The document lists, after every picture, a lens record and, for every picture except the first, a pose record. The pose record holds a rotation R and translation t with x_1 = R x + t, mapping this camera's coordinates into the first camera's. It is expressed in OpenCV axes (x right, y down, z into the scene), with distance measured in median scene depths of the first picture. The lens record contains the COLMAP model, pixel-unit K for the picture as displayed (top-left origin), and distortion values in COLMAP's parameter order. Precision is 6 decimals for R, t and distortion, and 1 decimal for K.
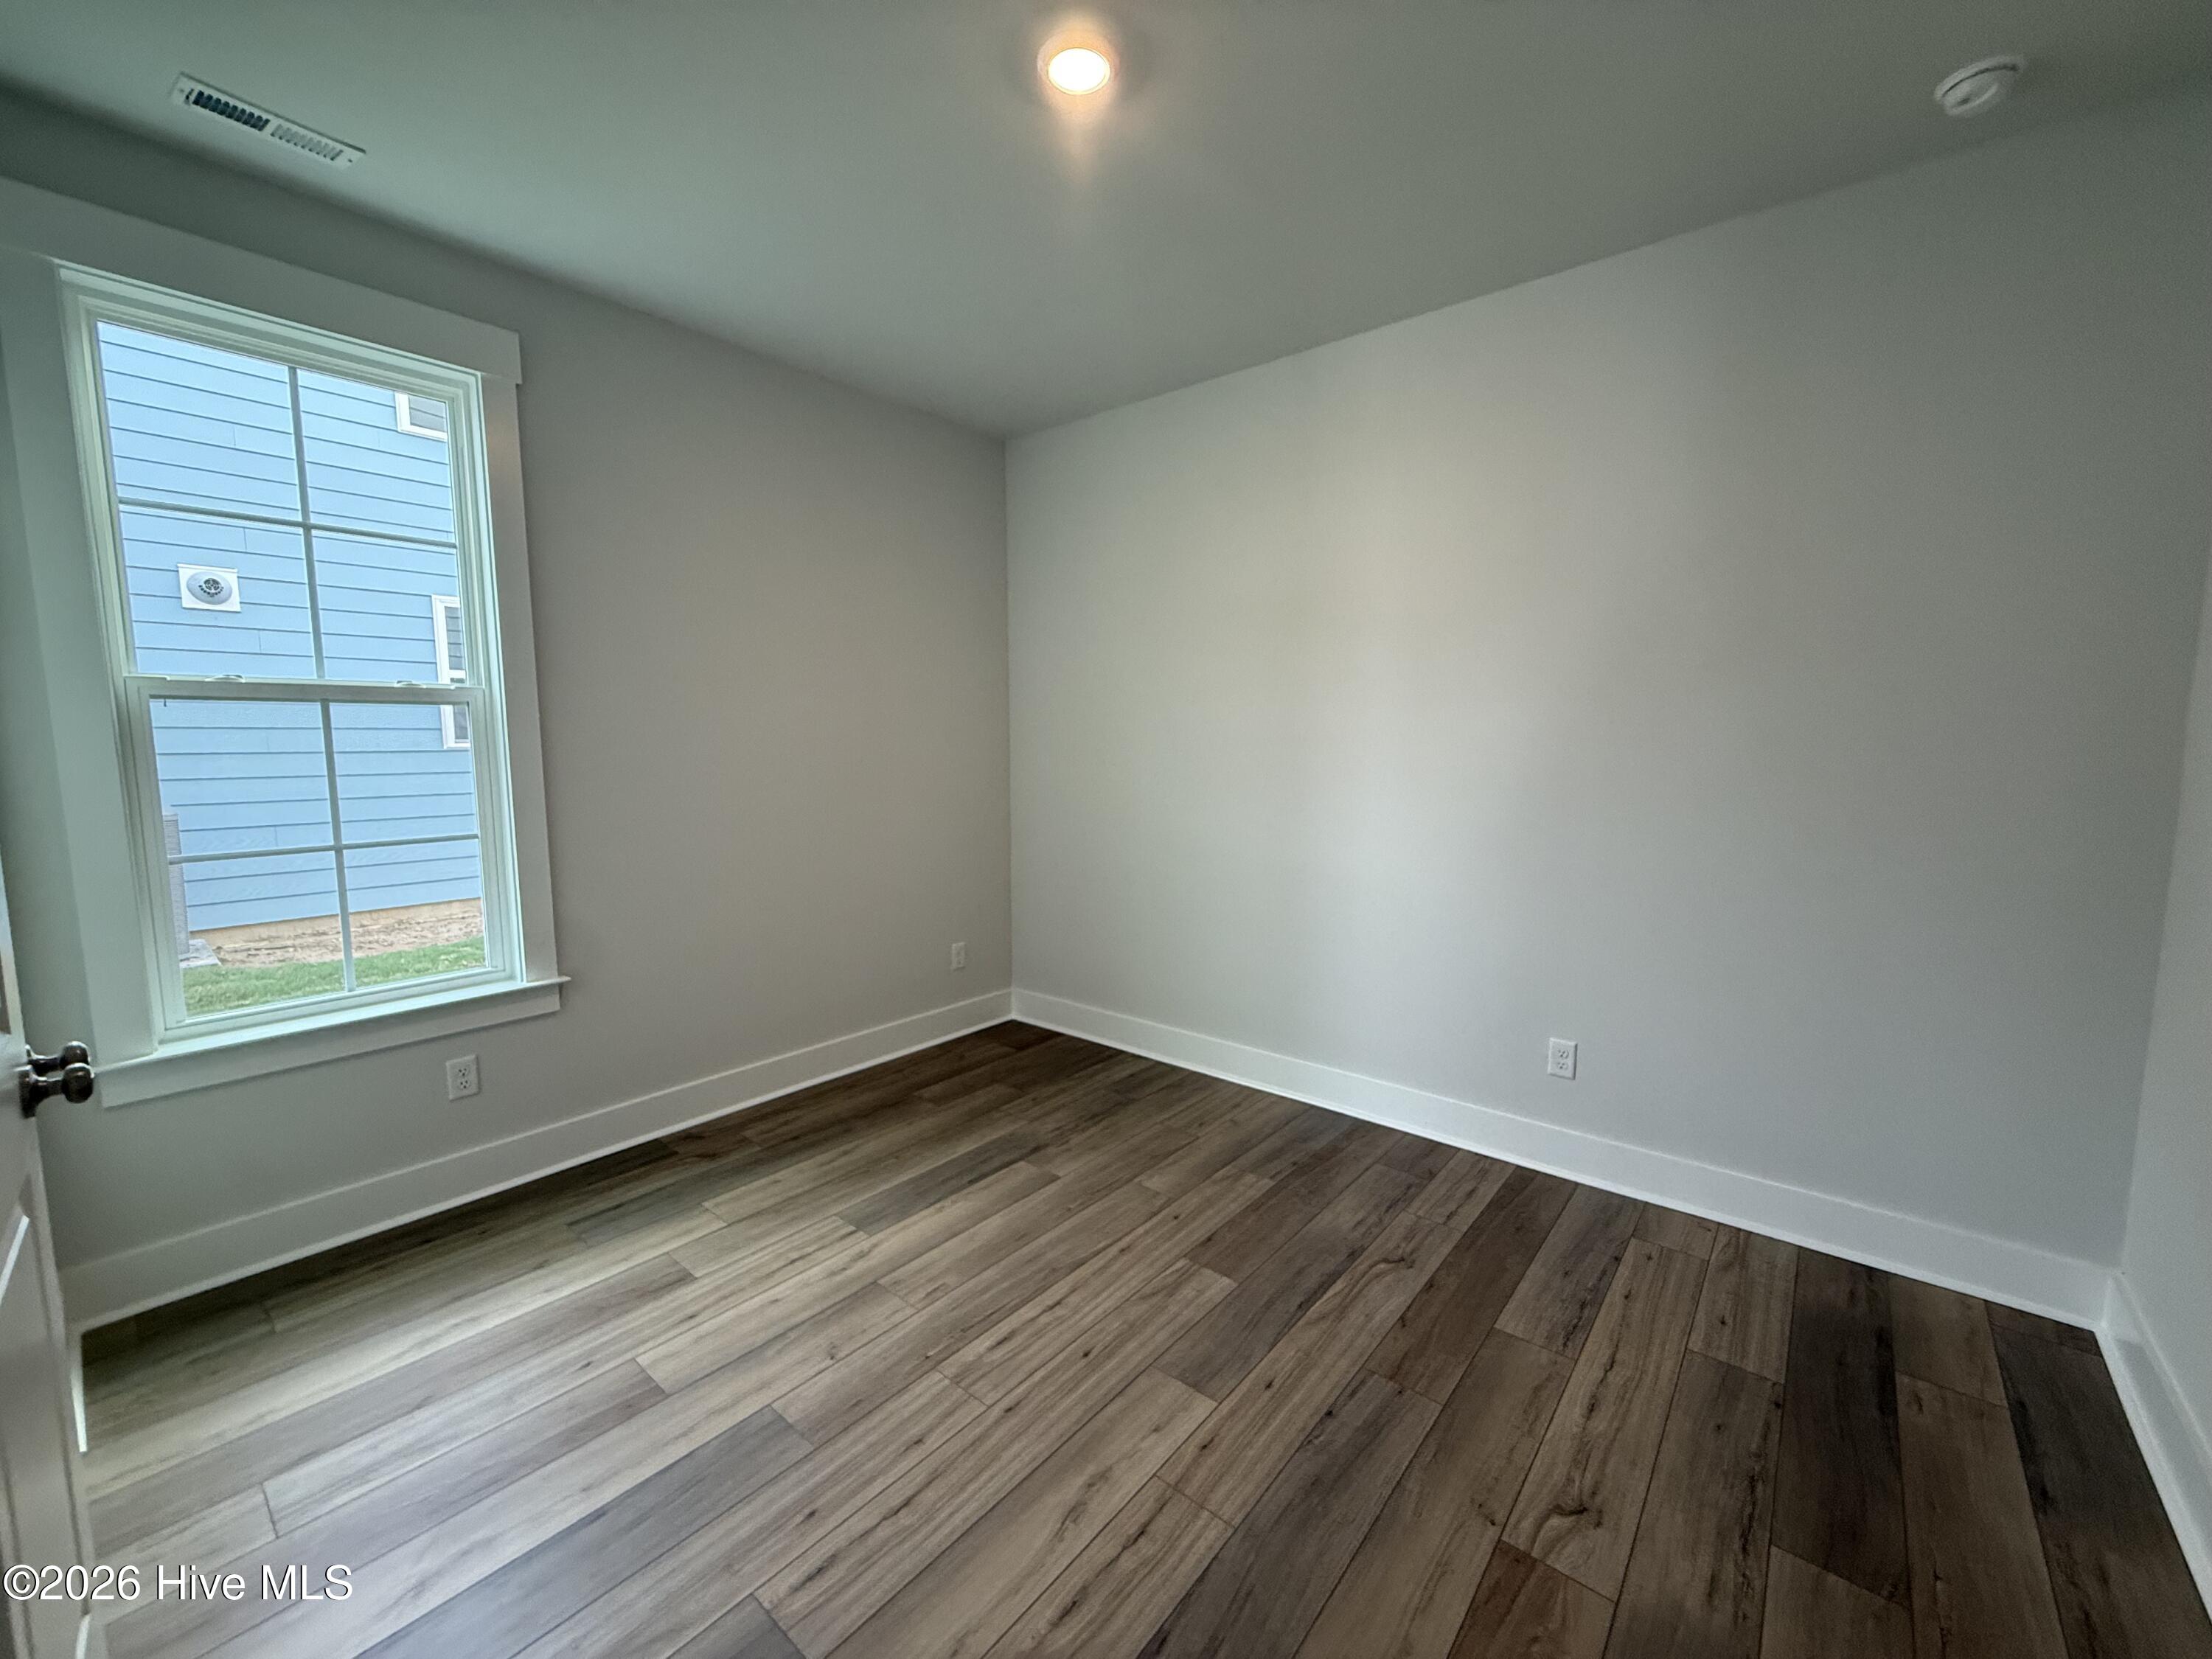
lens RADIAL K [[883.7, 0, 1111.8], [0, 883.7, 815.7], [0, 0, 1]] dist [0.012244, 0.000247]
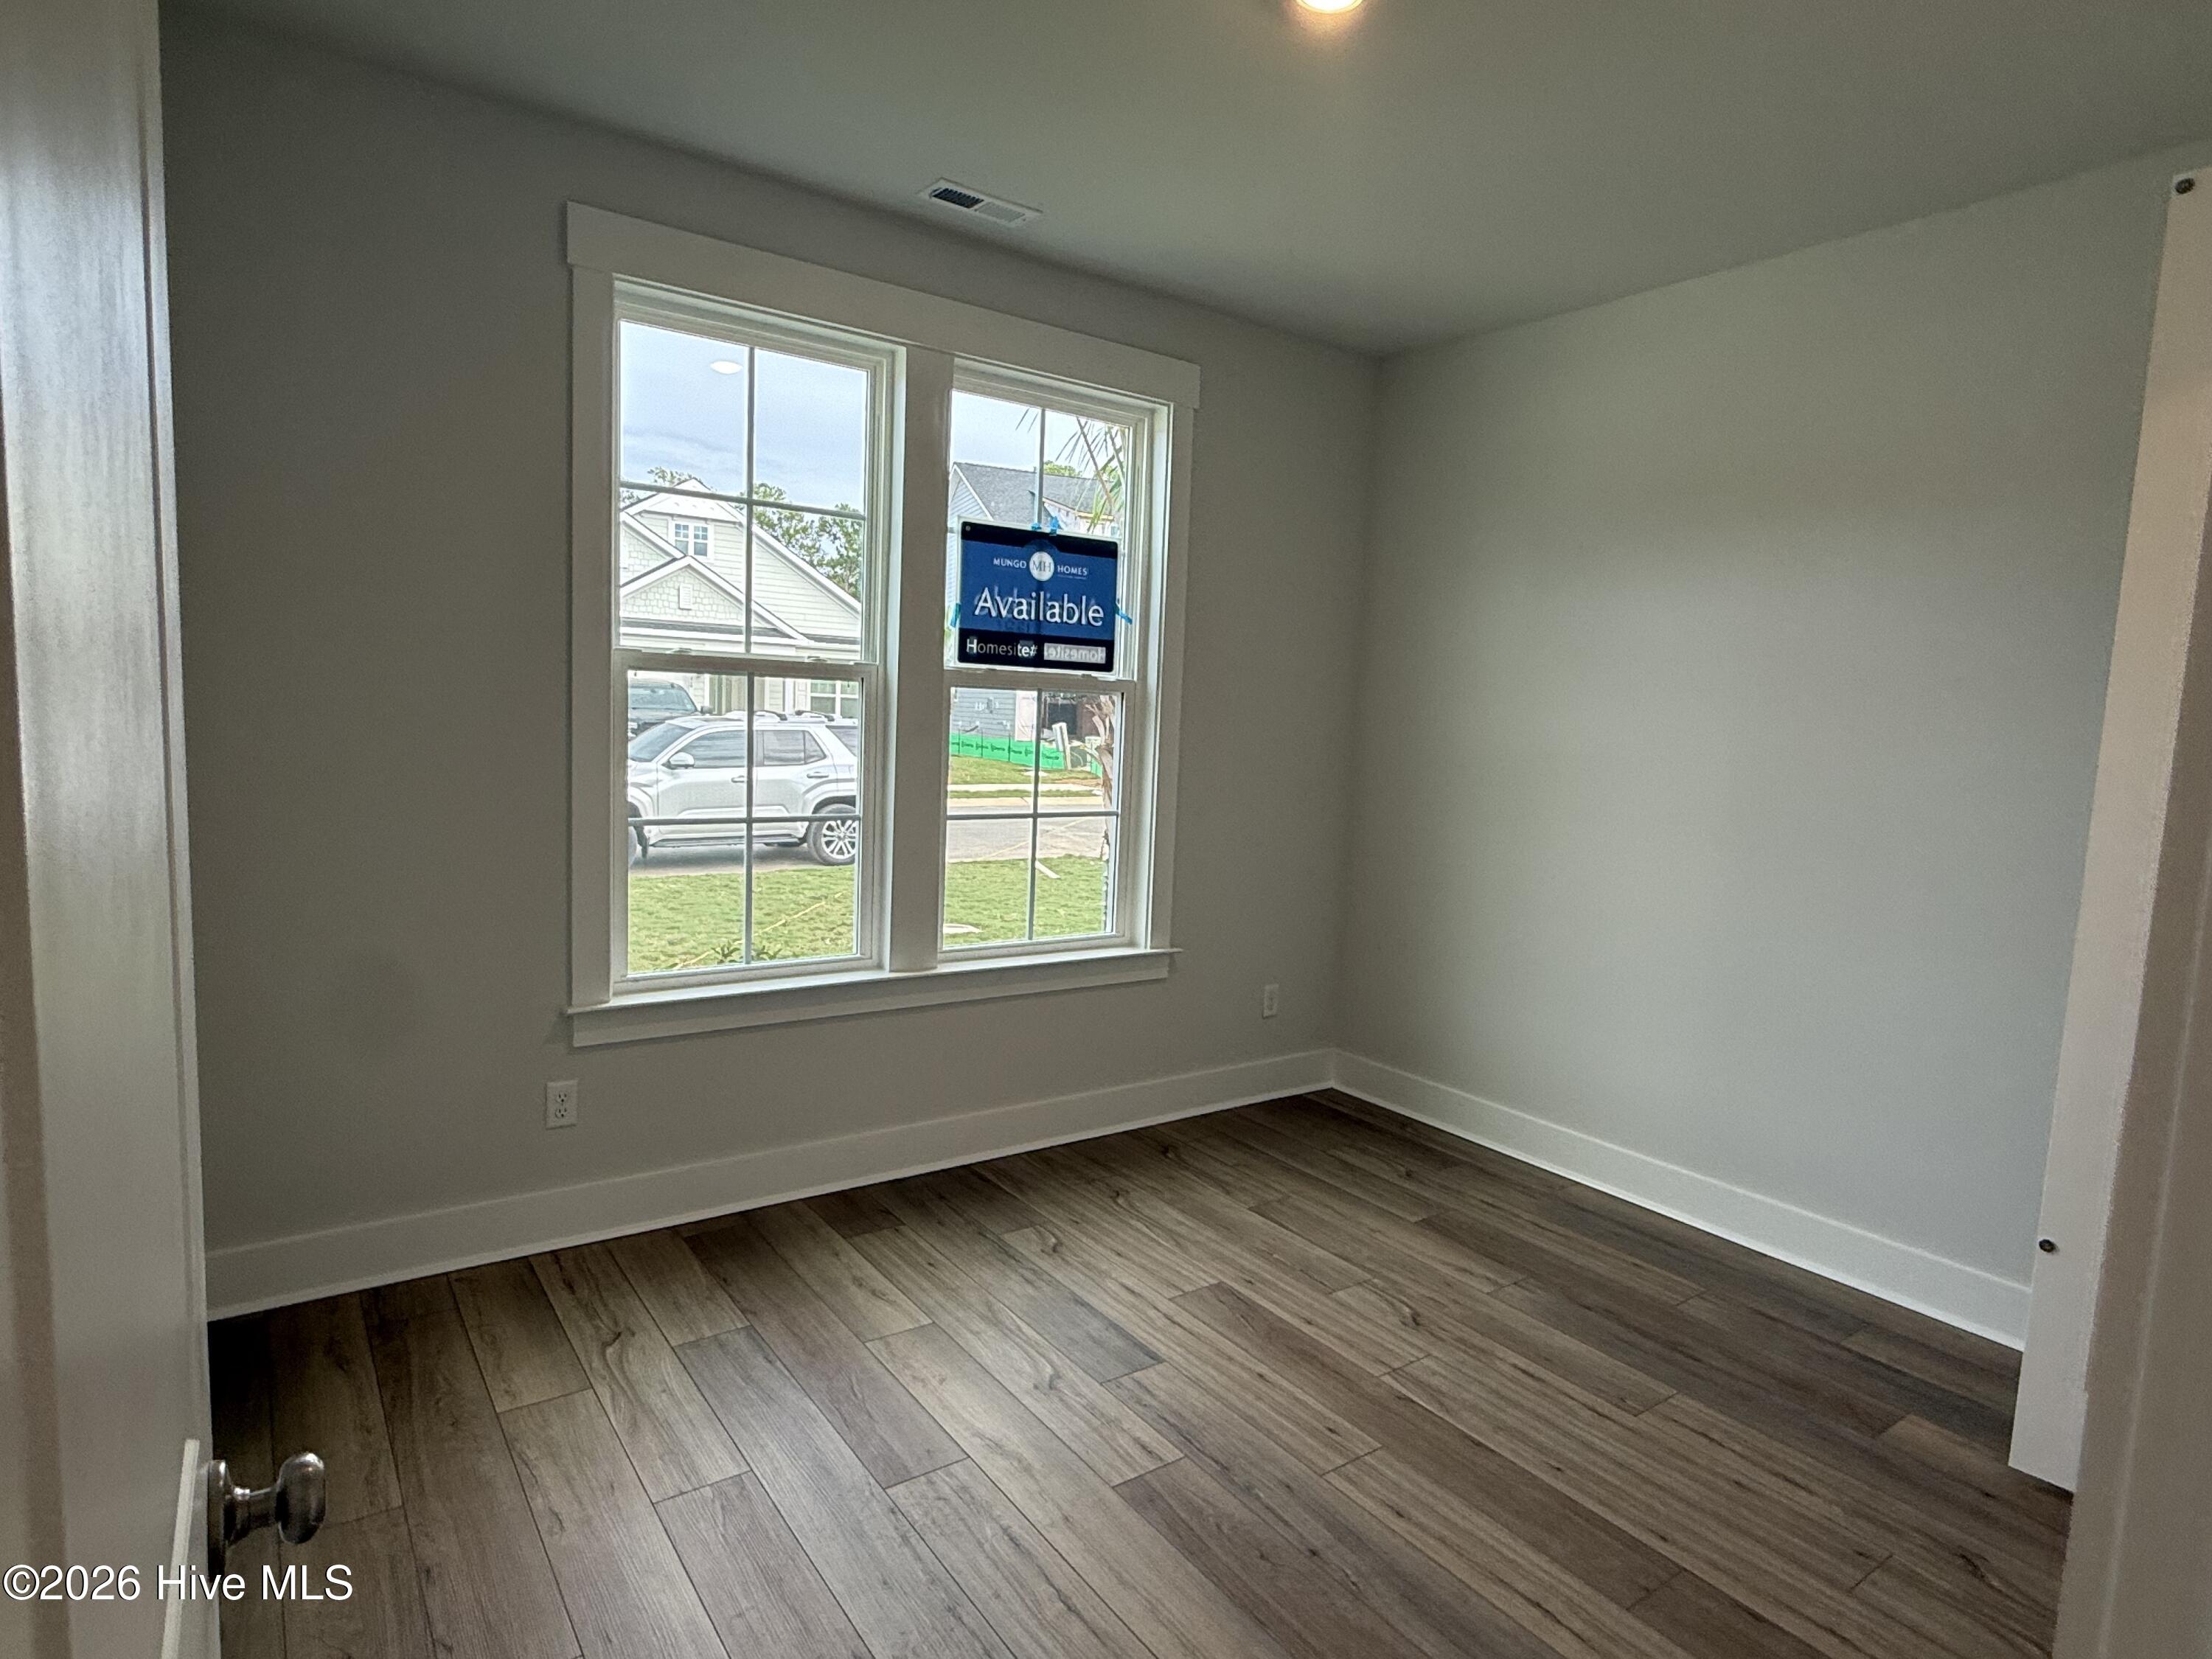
lens RADIAL K [[1184.2, 0, 1116.0], [0, 1184.2, 841.0], [0, 0, 1]] dist [-0.000515, 0.000089]
pose [[0.966333, 0.062449, -0.249601, -0.166251], [-0.059903, 0.998046, 0.017790, 0.013344], [0.250224, -0.002239, 0.968185, -0.232692]]
